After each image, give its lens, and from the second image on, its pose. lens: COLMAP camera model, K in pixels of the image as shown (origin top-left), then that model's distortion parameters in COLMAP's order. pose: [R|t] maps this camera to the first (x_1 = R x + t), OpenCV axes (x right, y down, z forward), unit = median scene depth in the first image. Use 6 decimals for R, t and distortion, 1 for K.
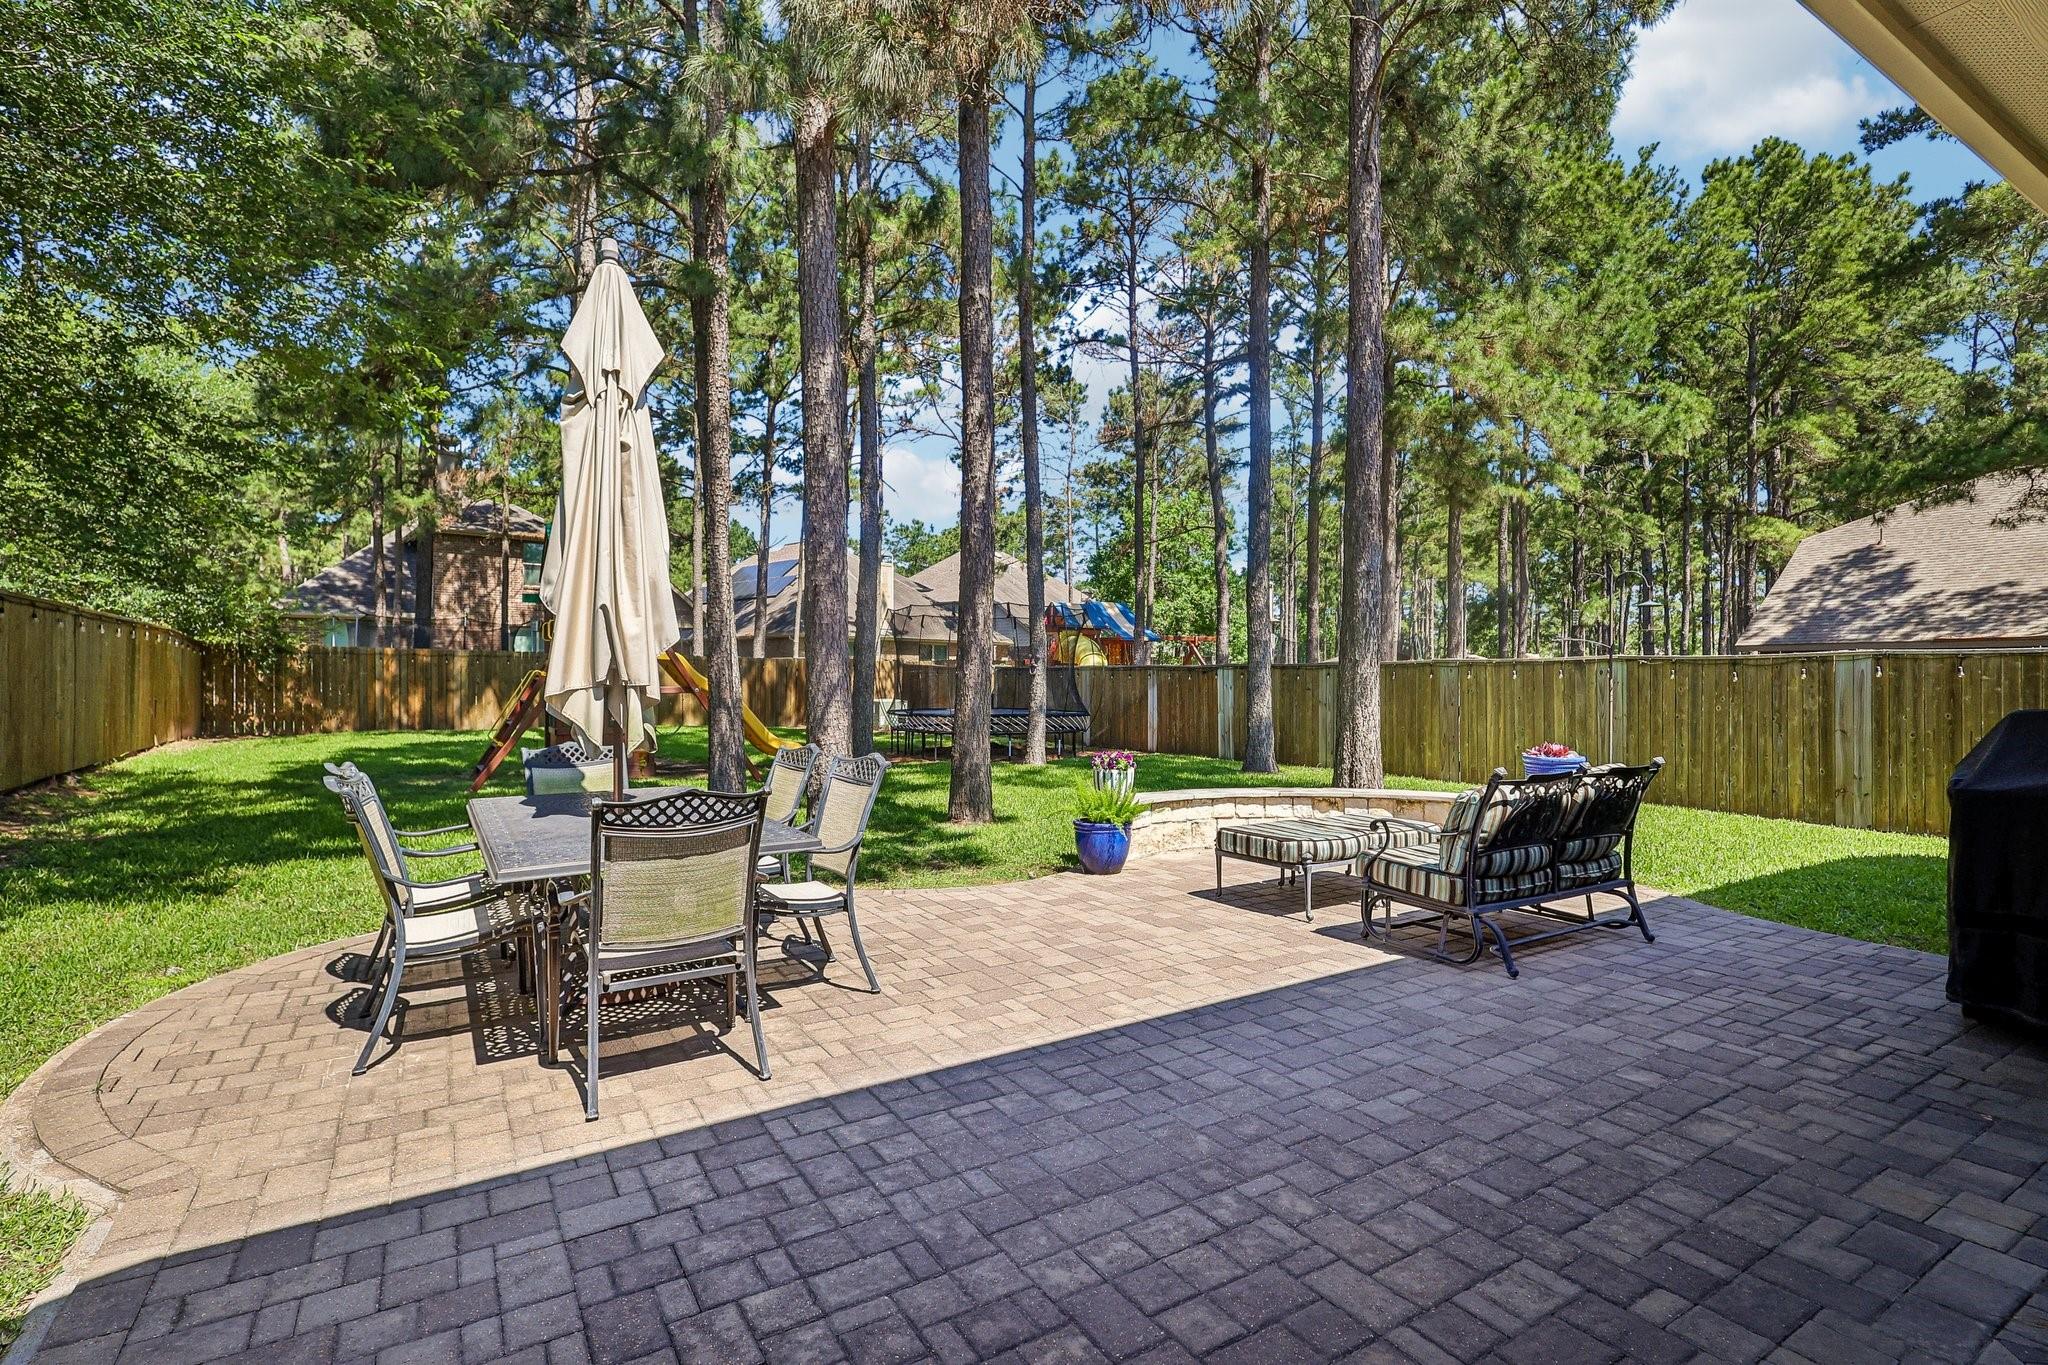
lens RADIAL K [[959.6, 0, 1021.0], [0, 959.6, 675.4], [0, 0, 1]] dist [0.001670, 0.000187]
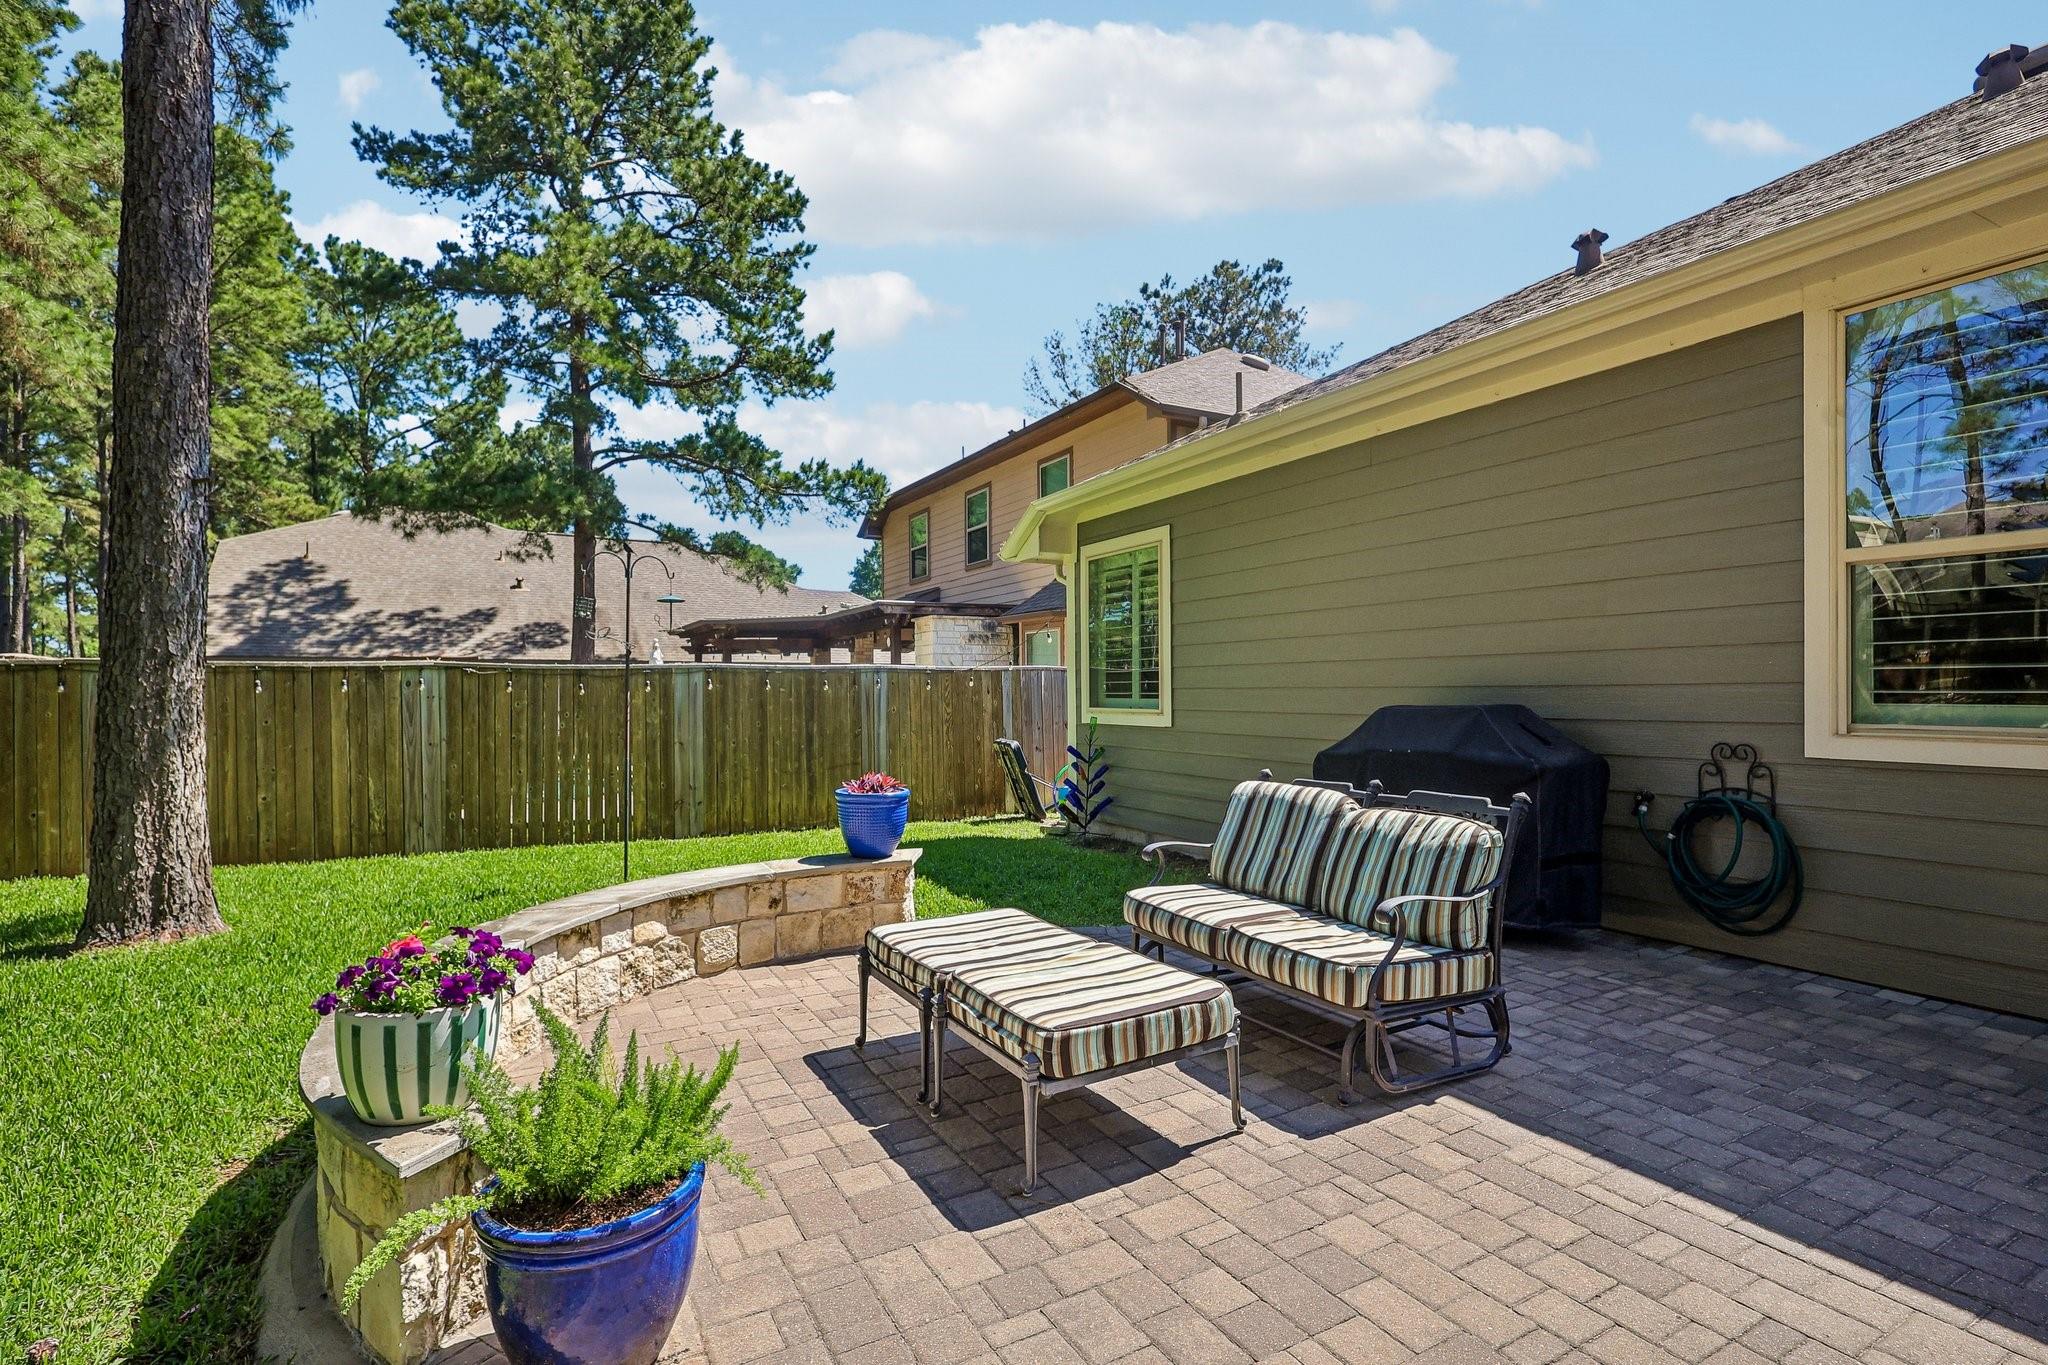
lens RADIAL K [[959.6, 0, 1023.3], [0, 959.6, 690.8], [0, 0, 1]] dist [0.001670, 0.000187]
pose [[0.051553, -0.000059, 0.998670, -0.068600], [0.002268, 0.999997, -0.000058, 0.002005], [-0.998668, 0.002268, 0.051553, 0.297446]]
